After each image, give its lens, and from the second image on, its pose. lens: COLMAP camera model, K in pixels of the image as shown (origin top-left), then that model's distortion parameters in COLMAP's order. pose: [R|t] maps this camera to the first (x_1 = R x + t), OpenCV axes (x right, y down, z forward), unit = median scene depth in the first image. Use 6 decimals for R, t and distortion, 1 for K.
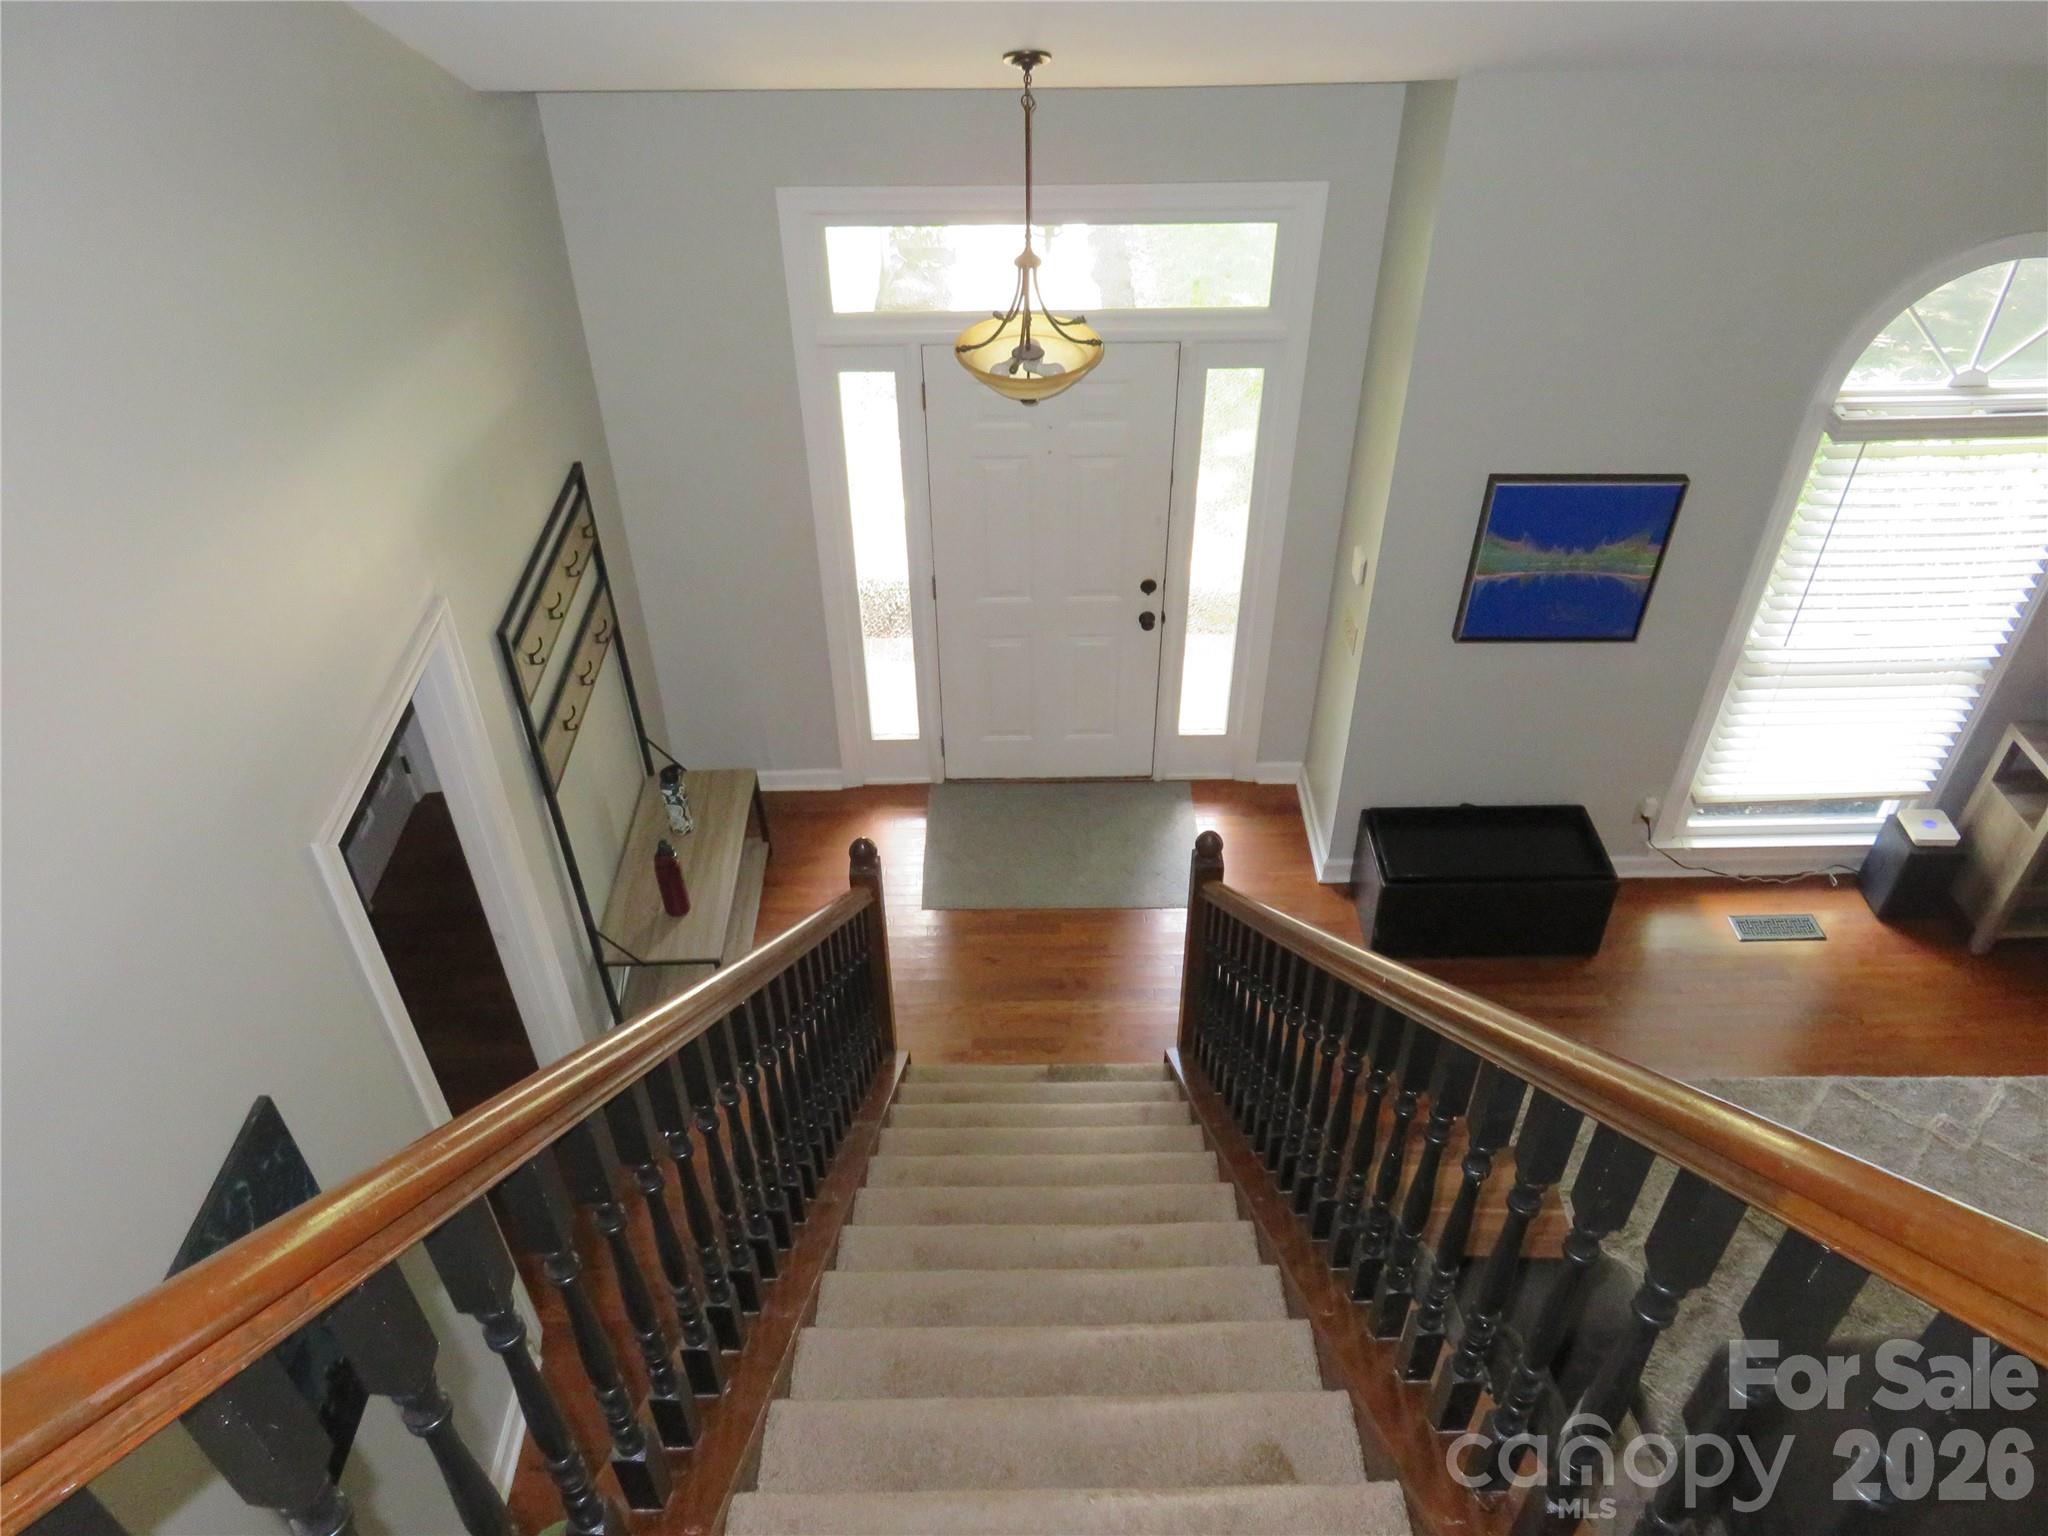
lens RADIAL K [[1477.6, 0, 1029.8], [0, 1477.6, 763.7], [0, 0, 1]] dist [0.001655, -0.003879]
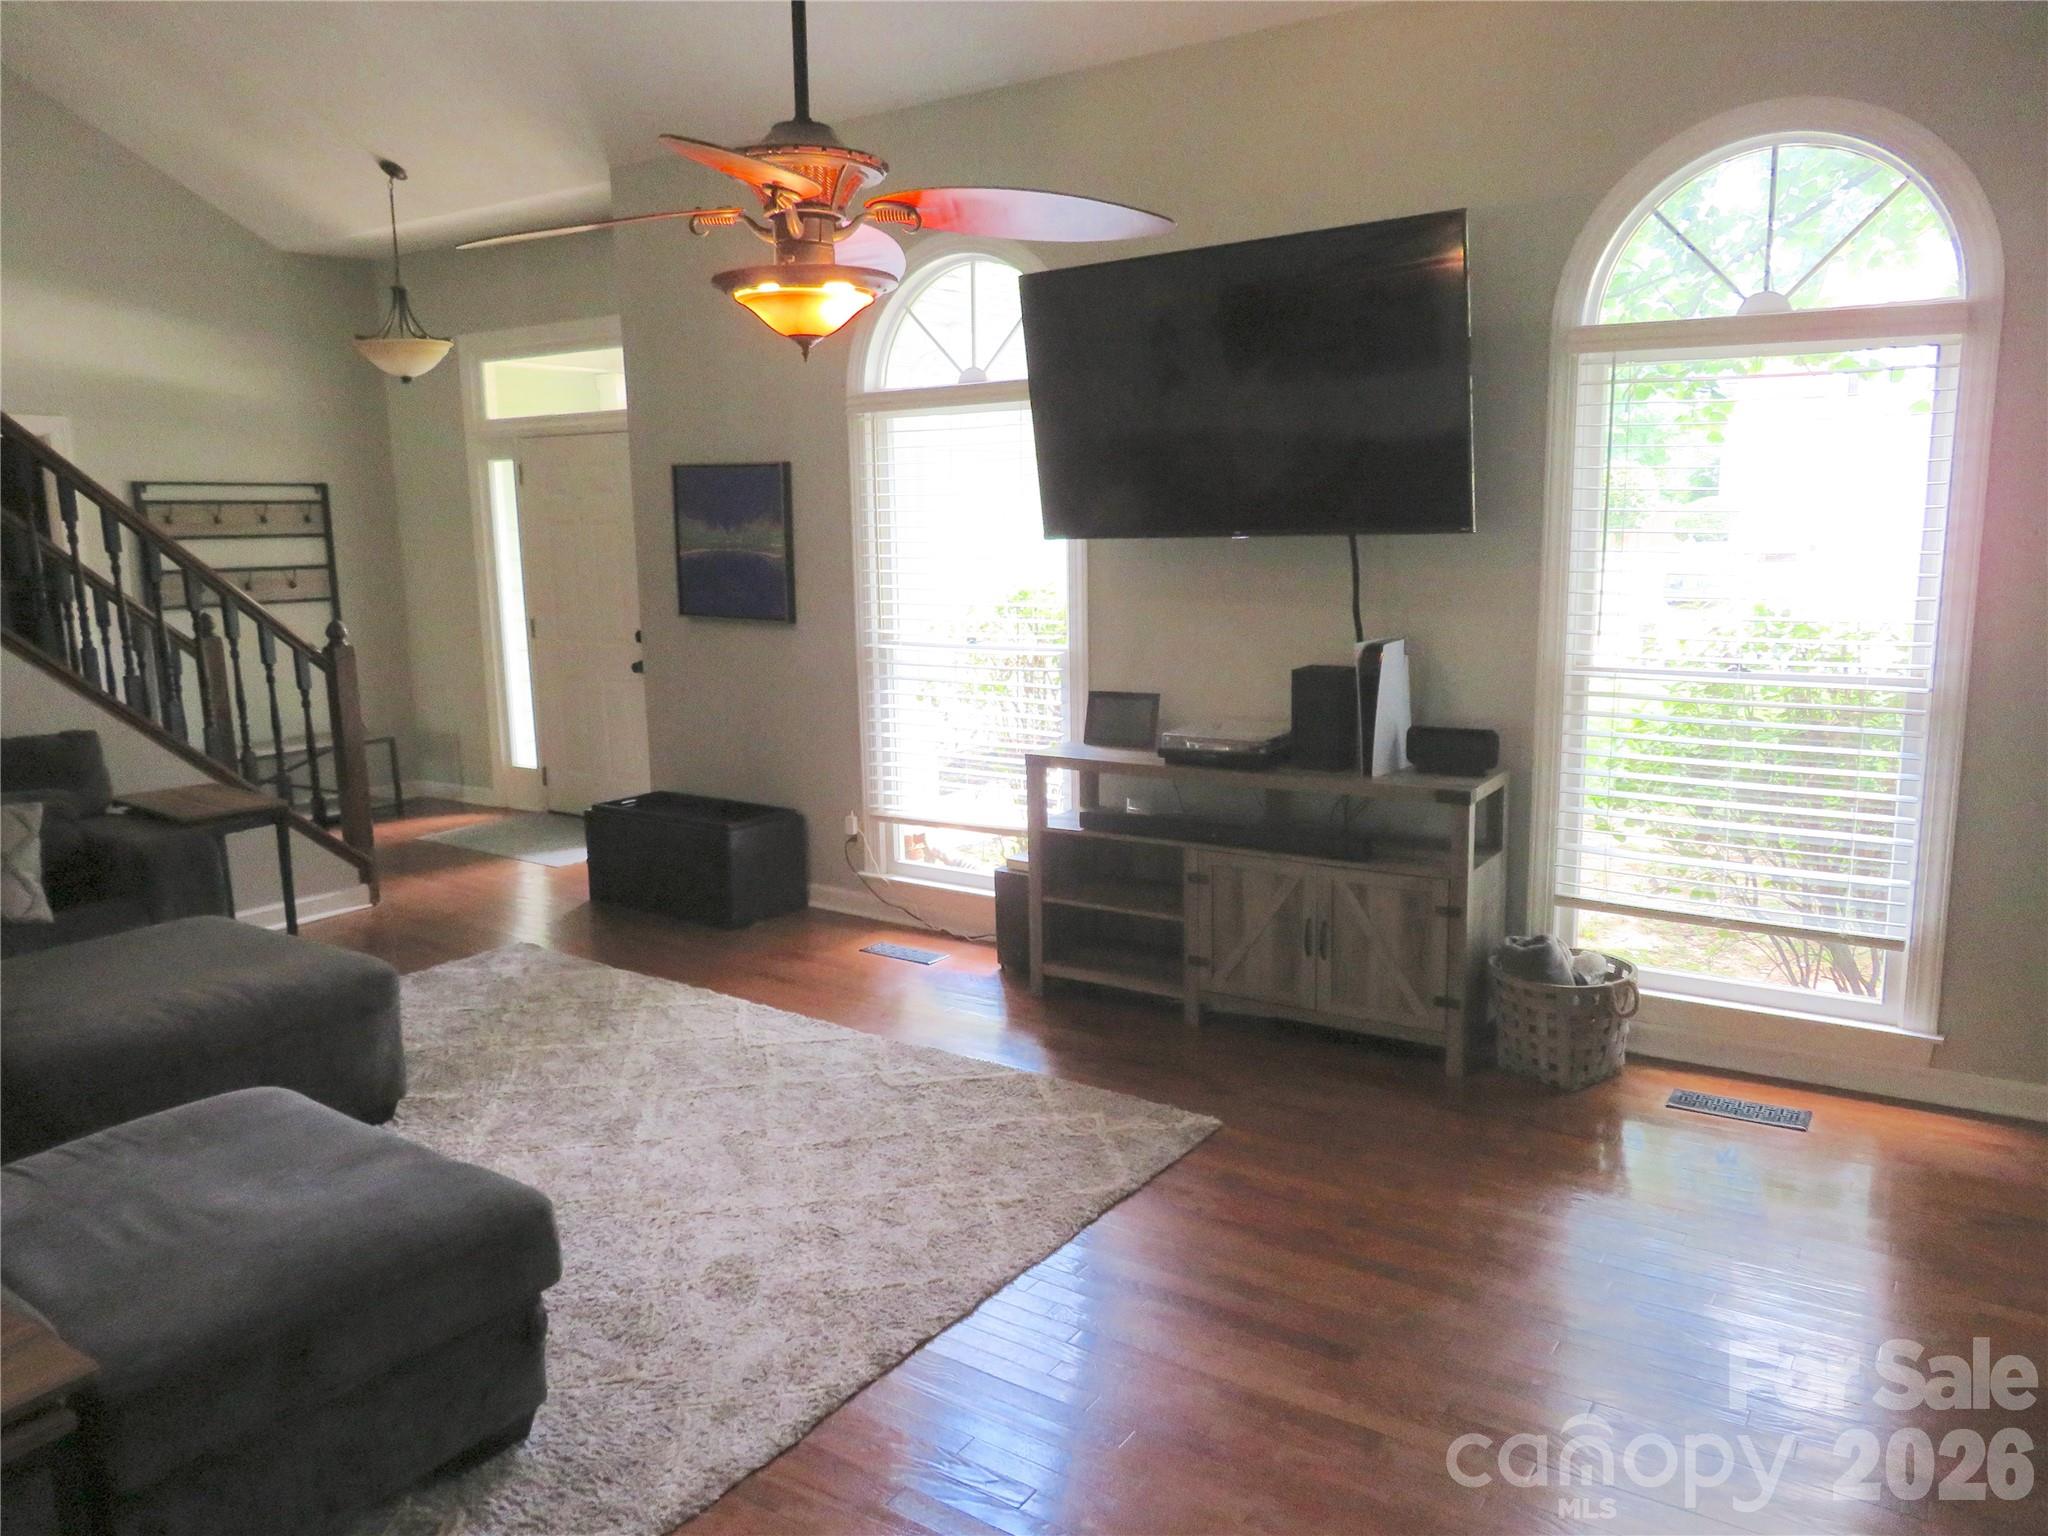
lens RADIAL K [[1477.6, 0, 1029.9], [0, 1477.6, 775.6], [0, 0, 1]] dist [0.001655, -0.003879]
pose [[0.814757, 0.097704, -0.571512, 1.213381], [-0.366250, 0.850870, -0.376671, 0.376638], [0.449480, 0.516211, 0.729036, 0.305075]]
